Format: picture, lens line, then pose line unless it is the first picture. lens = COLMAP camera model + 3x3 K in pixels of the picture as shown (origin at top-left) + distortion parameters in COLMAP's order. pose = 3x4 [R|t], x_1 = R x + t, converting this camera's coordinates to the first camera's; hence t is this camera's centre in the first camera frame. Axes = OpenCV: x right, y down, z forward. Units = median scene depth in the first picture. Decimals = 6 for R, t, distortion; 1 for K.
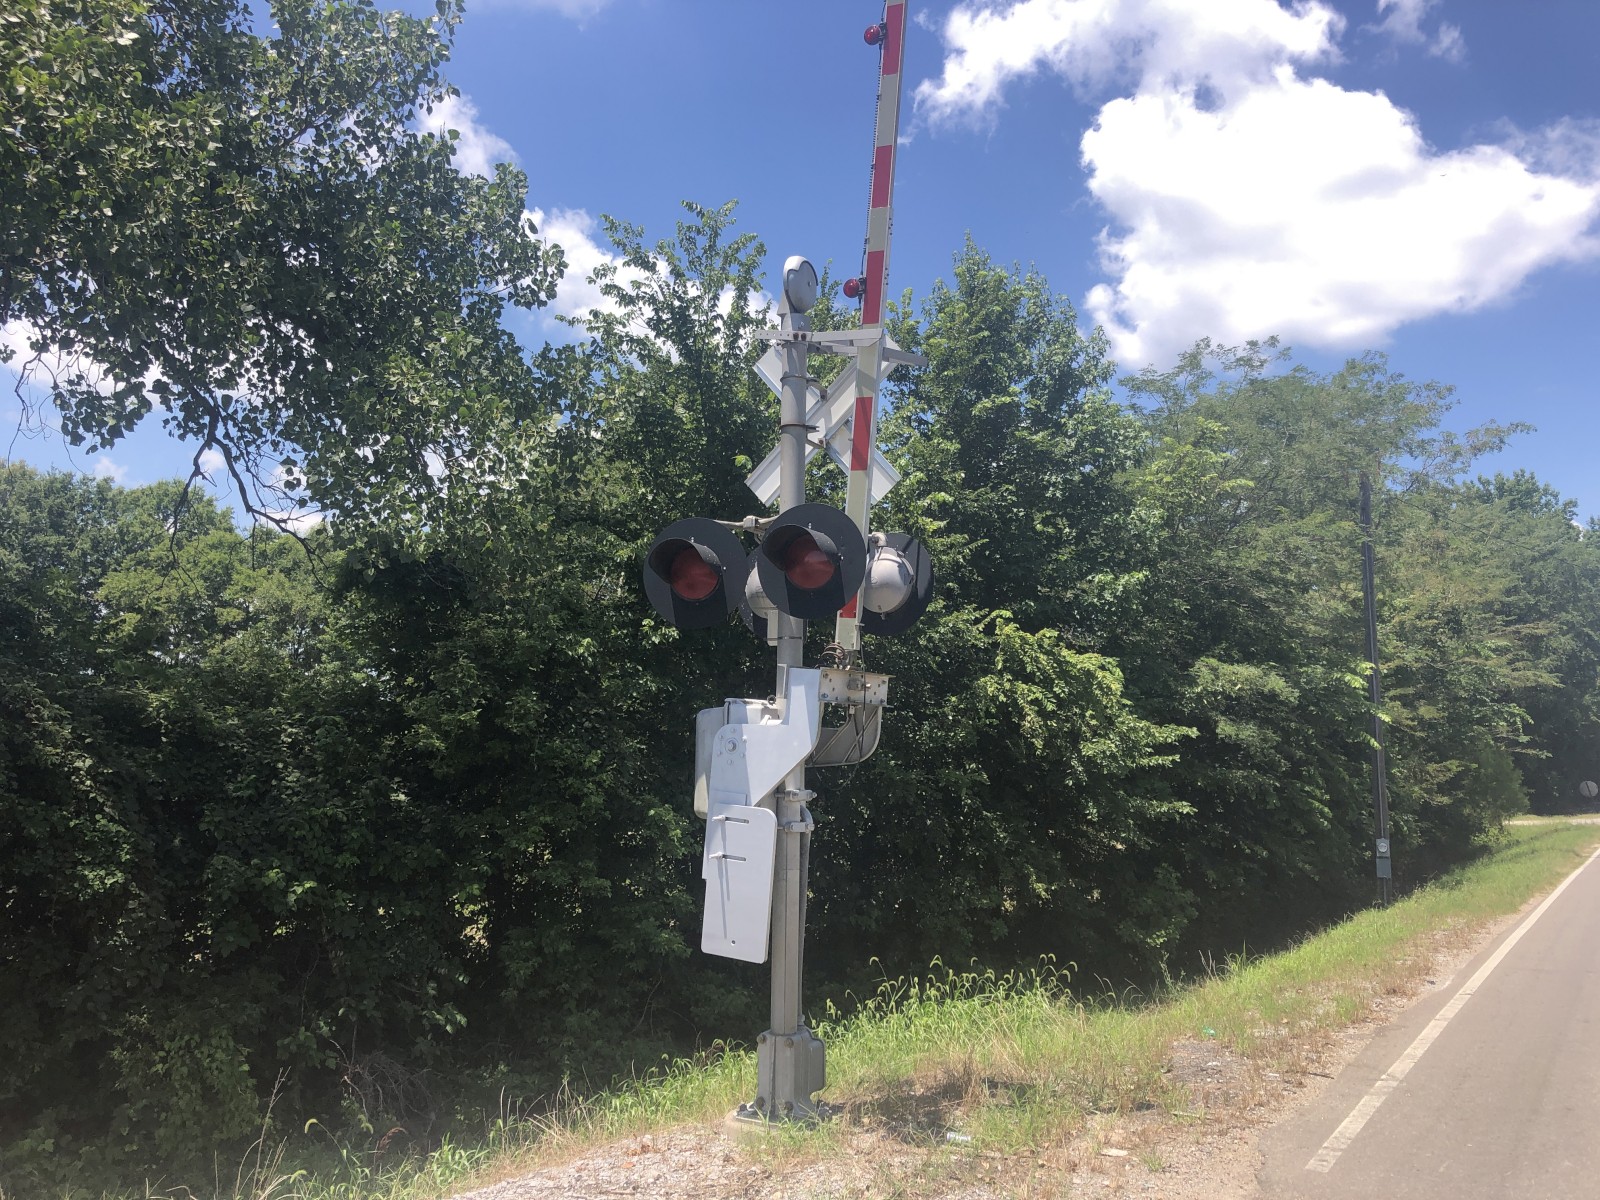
lens RADIAL K [[1326.4, 0, 797.6], [0, 1326.4, 614.4], [0, 0, 1]] dist [0.059809, -0.060105]
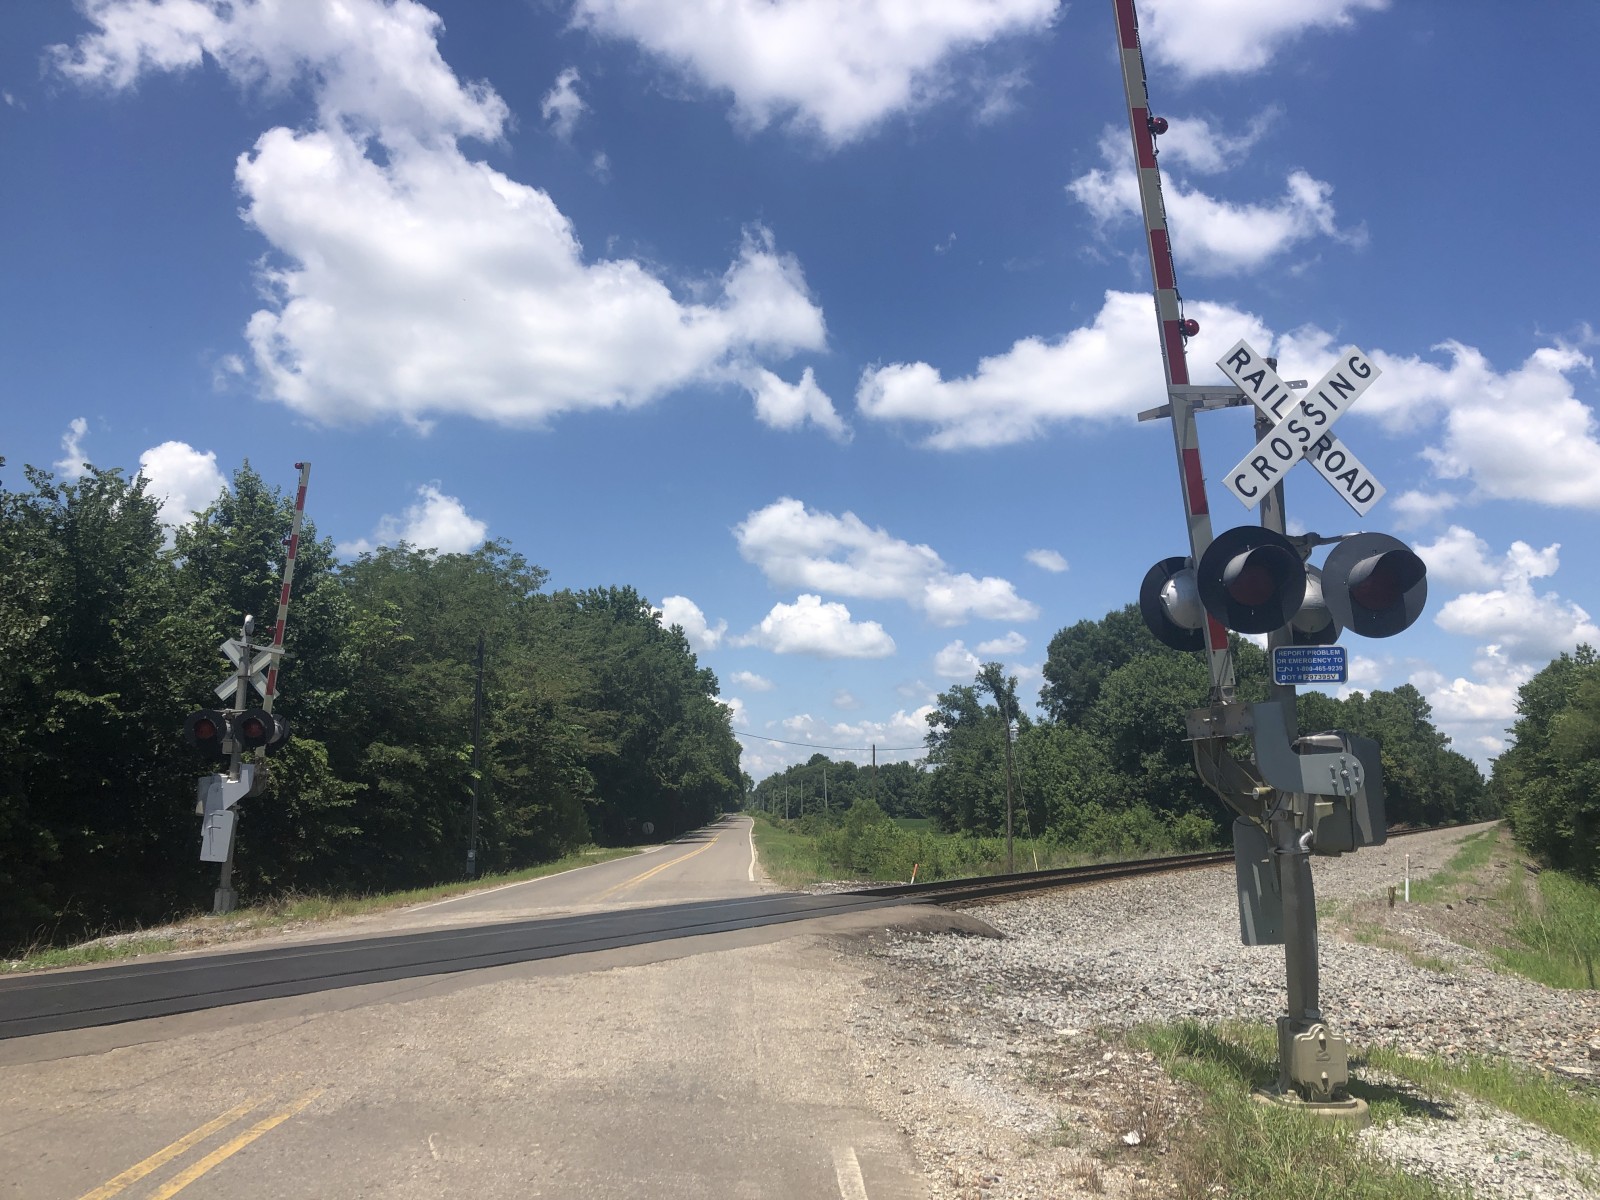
lens RADIAL K [[1326.4, 0, 812.0], [0, 1326.4, 555.4], [0, 0, 1]] dist [0.059809, -0.060105]
pose [[0.818326, 0.103719, 0.565319, -0.220131], [-0.056381, 0.993325, -0.100631, -0.061846], [-0.571983, 0.050476, 0.818711, -0.703089]]
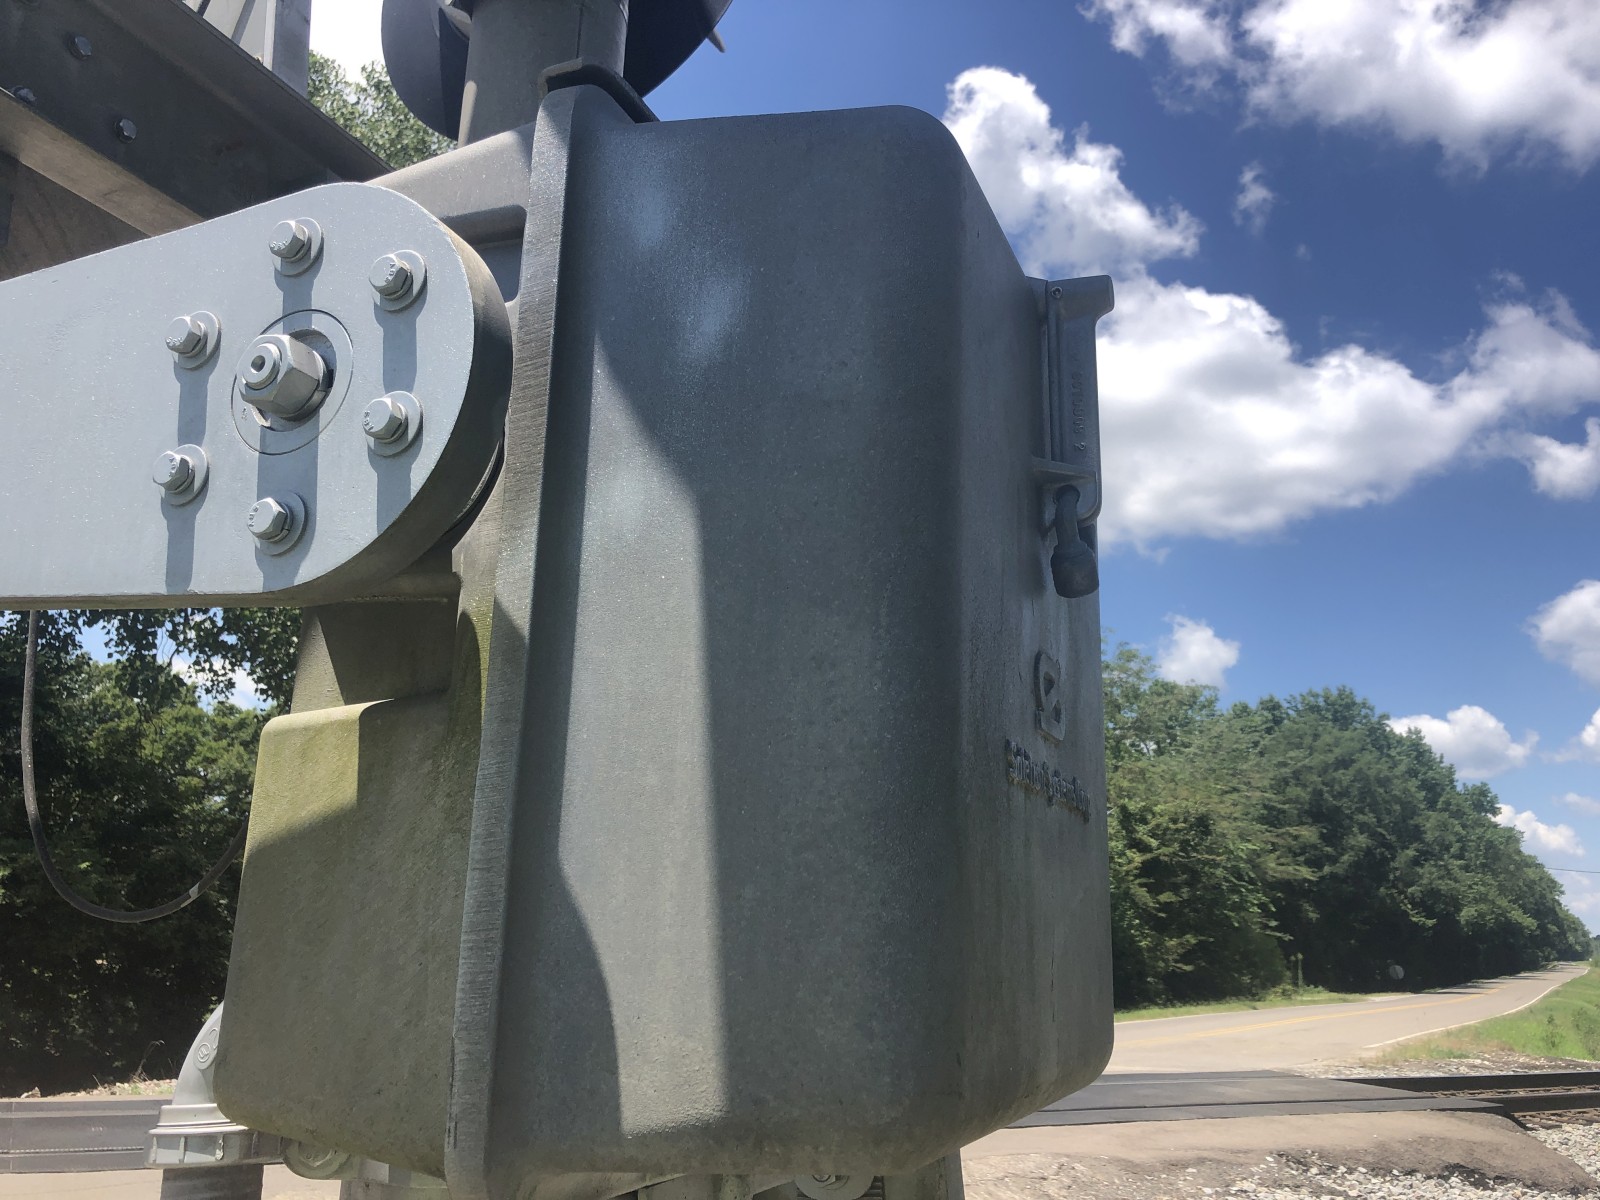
lens RADIAL K [[1326.4, 0, 791.4], [0, 1326.4, 555.1], [0, 0, 1]] dist [0.059809, -0.060105]
pose [[0.998868, 0.032942, 0.034305, 0.095774], [-0.026602, 0.984879, -0.171190, -0.035543], [-0.039426, 0.170084, 0.984641, -0.519714]]
